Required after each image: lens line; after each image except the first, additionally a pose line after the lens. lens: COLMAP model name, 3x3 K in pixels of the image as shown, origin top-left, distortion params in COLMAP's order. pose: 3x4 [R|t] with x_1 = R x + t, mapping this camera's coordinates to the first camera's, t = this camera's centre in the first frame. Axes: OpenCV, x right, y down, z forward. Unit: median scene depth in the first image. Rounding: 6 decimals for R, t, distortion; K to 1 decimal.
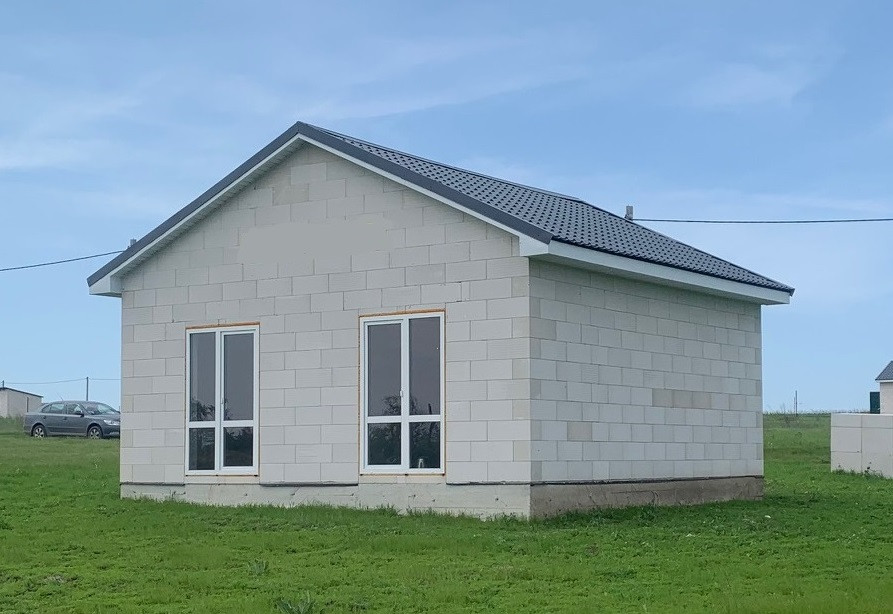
lens RADIAL K [[1476.6, 0, 446.5], [0, 1476.6, 307.0], [0, 0, 1]] dist [-0.000356, -0.017760]
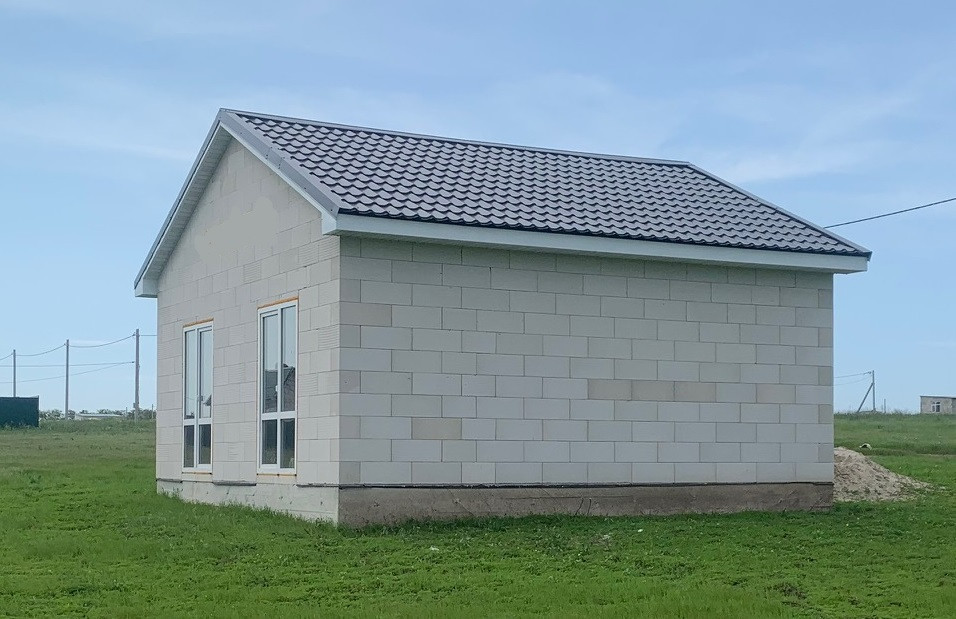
lens RADIAL K [[1448.6, 0, 476.1], [0, 1448.6, 402.2], [0, 0, 1]] dist [-0.007678, -0.001962]
pose [[0.887141, -0.009210, -0.461407, 0.491036], [0.039495, 0.997648, 0.056024, 0.019905], [0.459806, -0.067925, 0.885418, 0.233520]]
